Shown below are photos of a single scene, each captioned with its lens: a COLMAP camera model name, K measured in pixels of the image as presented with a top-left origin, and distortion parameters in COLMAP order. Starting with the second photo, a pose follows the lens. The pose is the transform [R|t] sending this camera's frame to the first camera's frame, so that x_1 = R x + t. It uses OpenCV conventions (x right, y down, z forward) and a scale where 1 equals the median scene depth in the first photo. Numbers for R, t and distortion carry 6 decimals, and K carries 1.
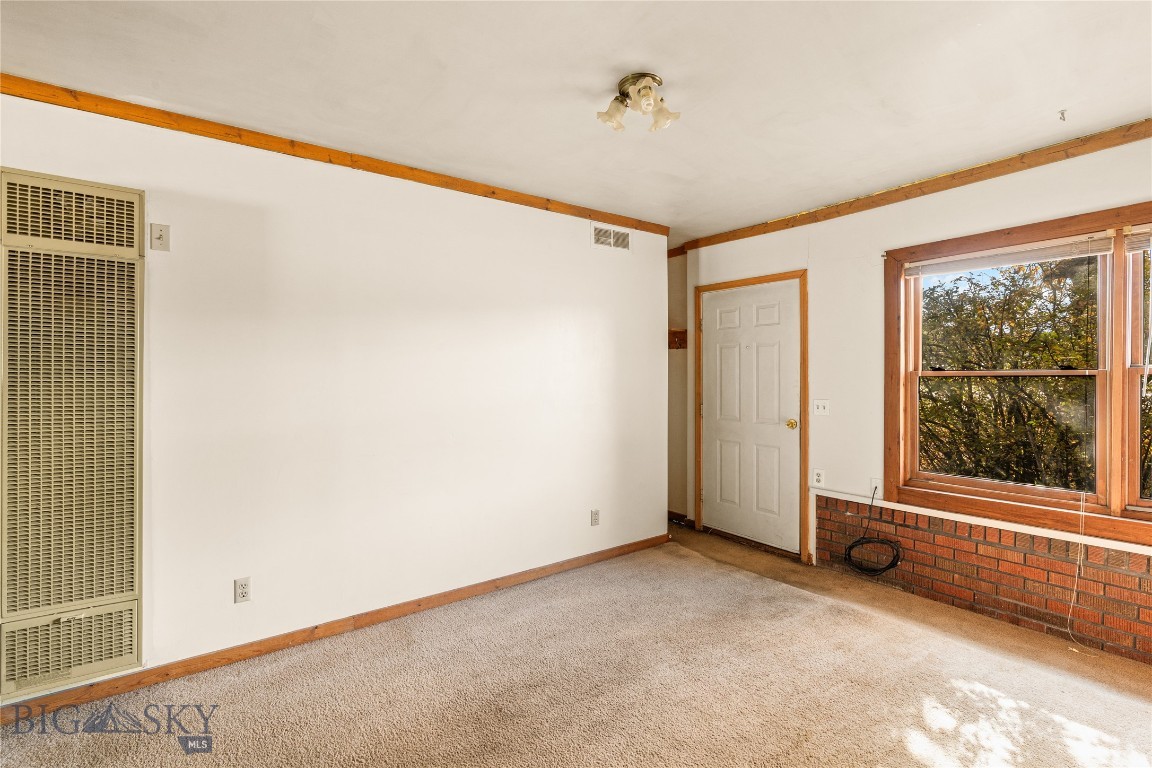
lens RADIAL K [[524.3, 0, 575.7], [0, 524.3, 382.4], [0, 0, 1]] dist [-0.007786, 0.002207]
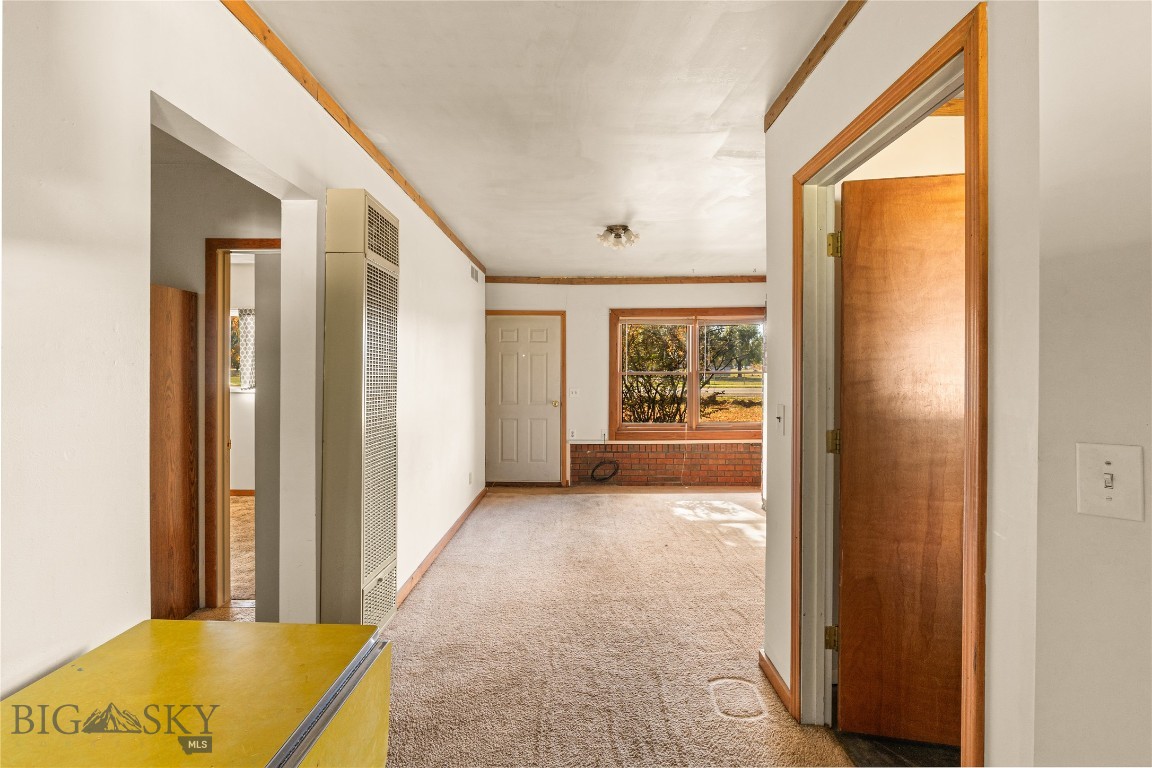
lens RADIAL K [[524.3, 0, 578.3], [0, 524.3, 378.0], [0, 0, 1]] dist [-0.007786, 0.002207]
pose [[0.594419, -0.001887, 0.804153, -0.949036], [0.008872, 0.999952, -0.004212, 0.007319], [-0.804106, 0.009638, 0.594407, -0.035983]]
